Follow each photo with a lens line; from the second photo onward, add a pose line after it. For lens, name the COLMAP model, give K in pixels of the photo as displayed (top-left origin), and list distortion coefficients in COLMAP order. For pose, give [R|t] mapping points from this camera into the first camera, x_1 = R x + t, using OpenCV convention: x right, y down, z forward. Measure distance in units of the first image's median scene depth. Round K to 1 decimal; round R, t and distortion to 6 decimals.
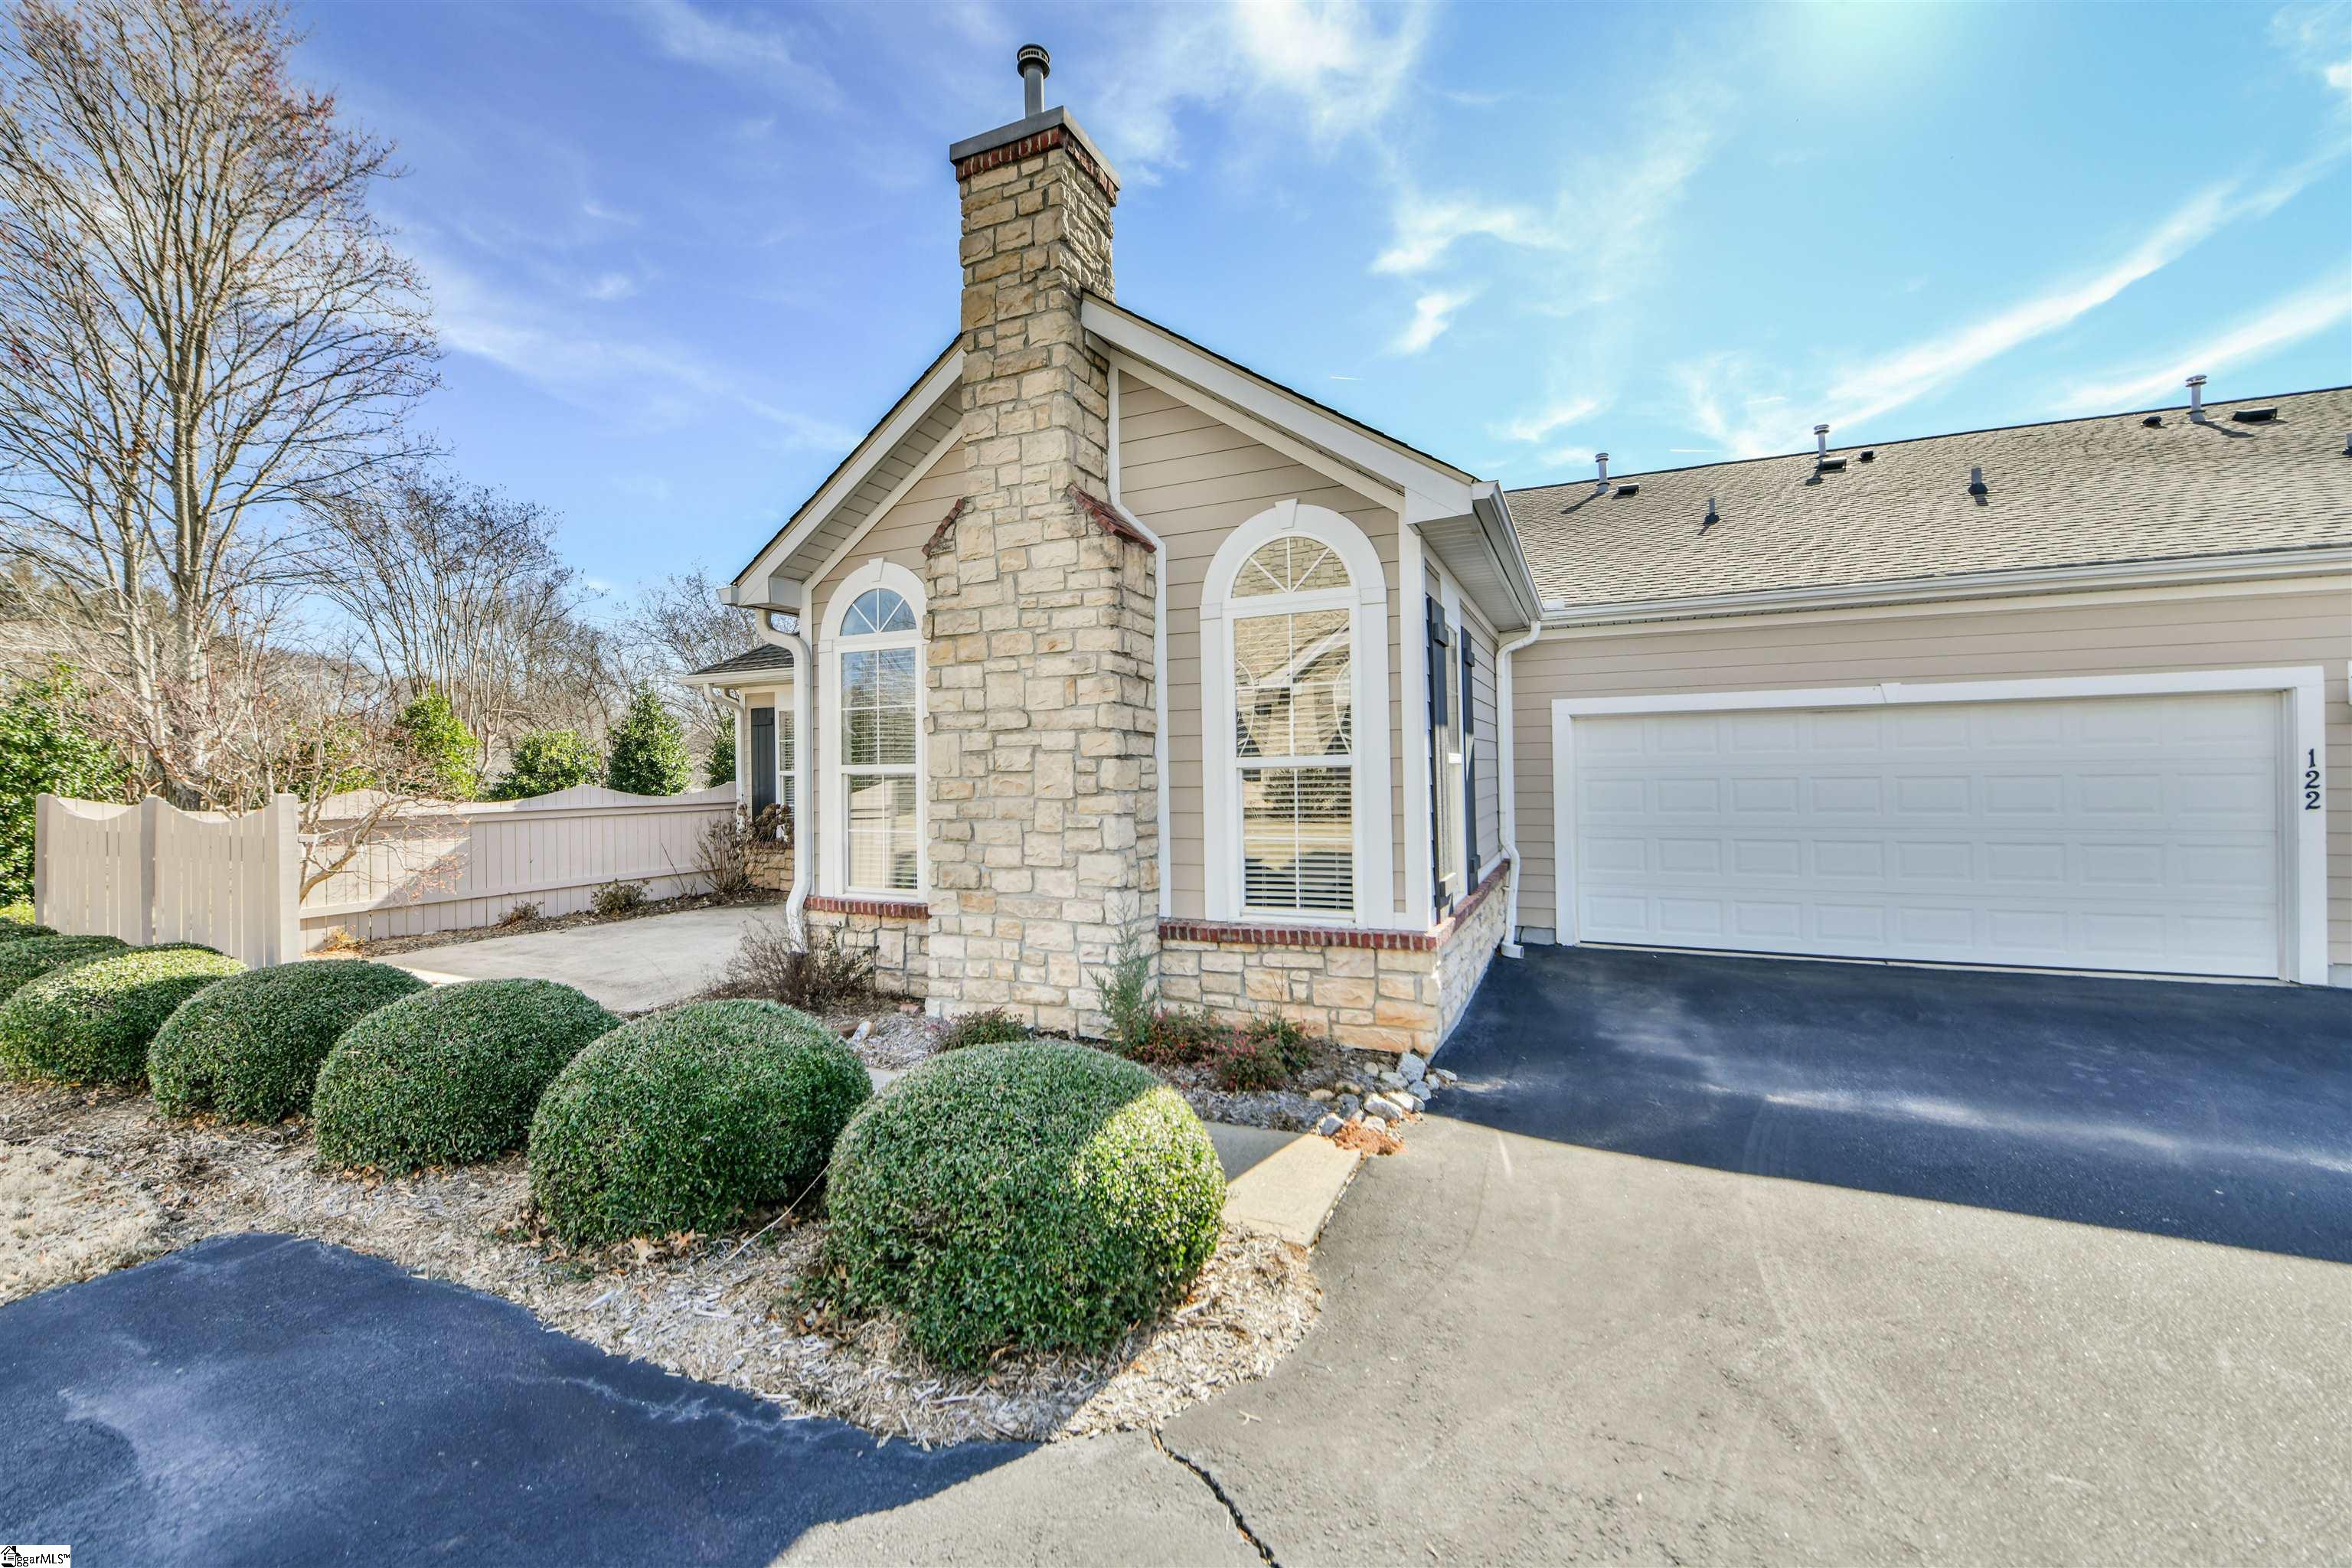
lens RADIAL K [[940.7, 0, 1180.0], [0, 940.7, 776.7], [0, 0, 1]] dist [0.000578, -0.001152]
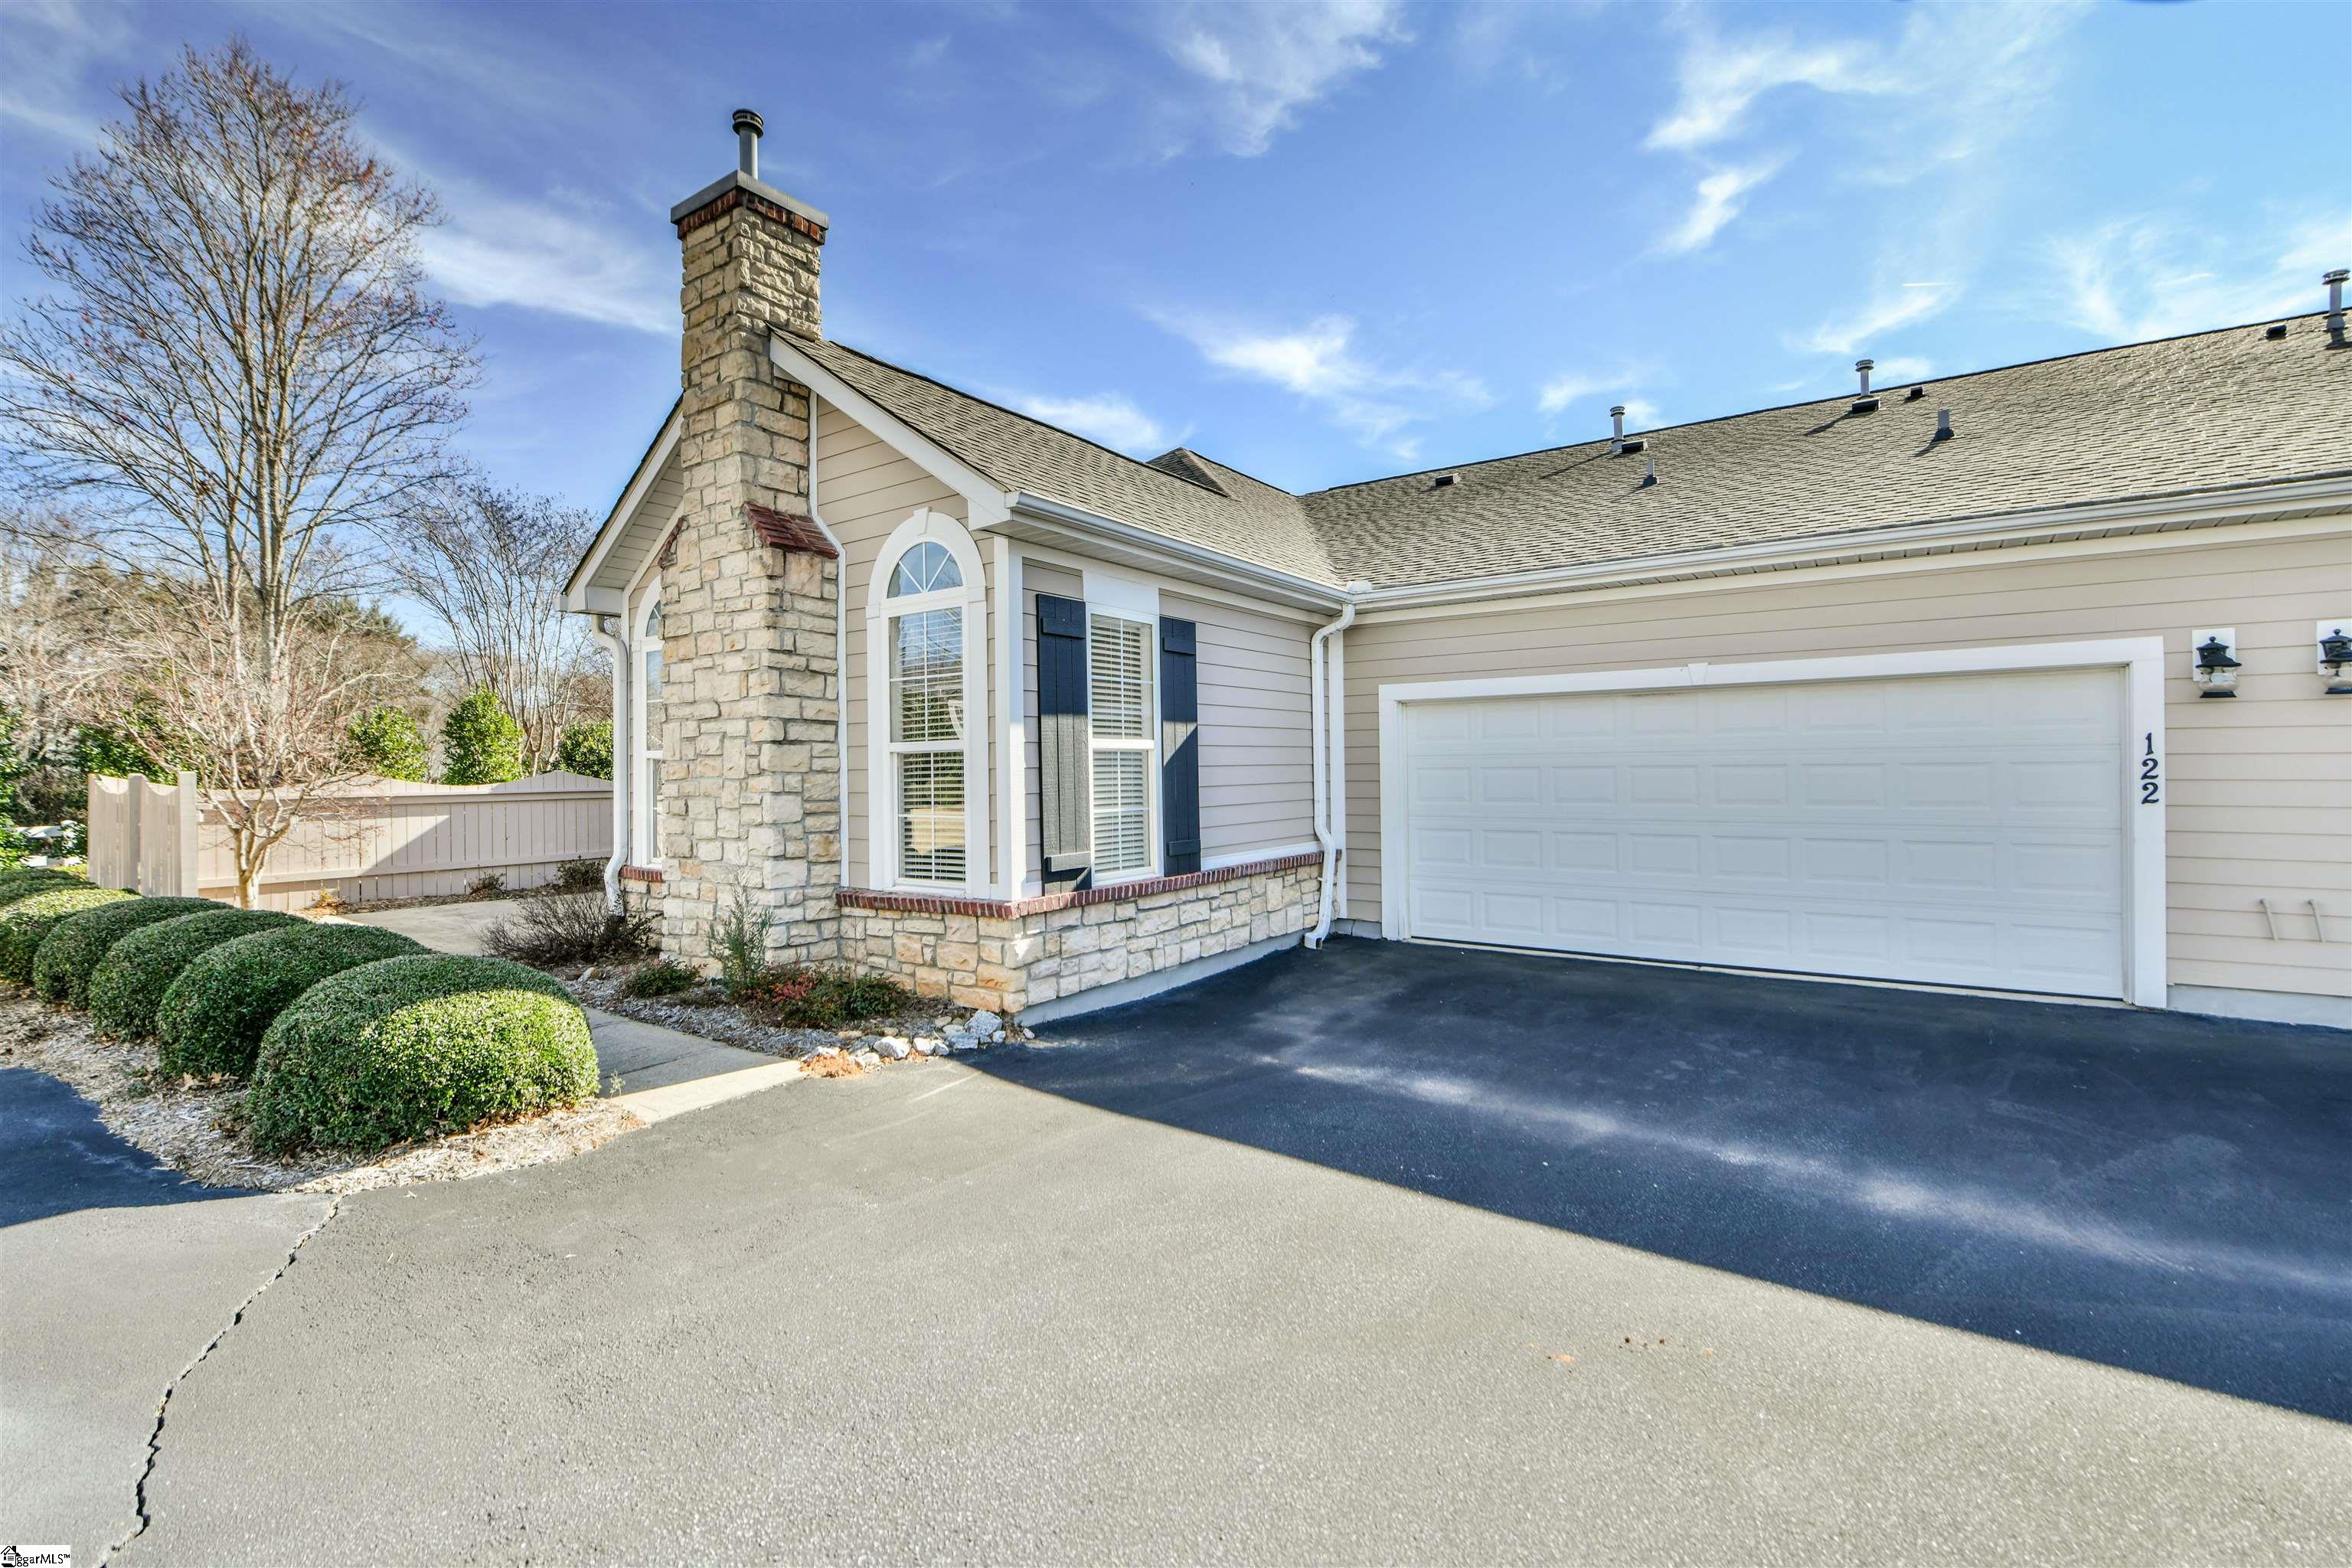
lens RADIAL K [[1065.6, 0, 1175.1], [0, 1065.6, 772.1], [0, 0, 1]] dist [0.019939, -0.002729]
pose [[0.978061, 0.004115, -0.208279, 0.639347], [-0.003882, 0.999991, 0.001529, 0.010793], [0.208284, -0.000687, 0.978068, -0.154711]]
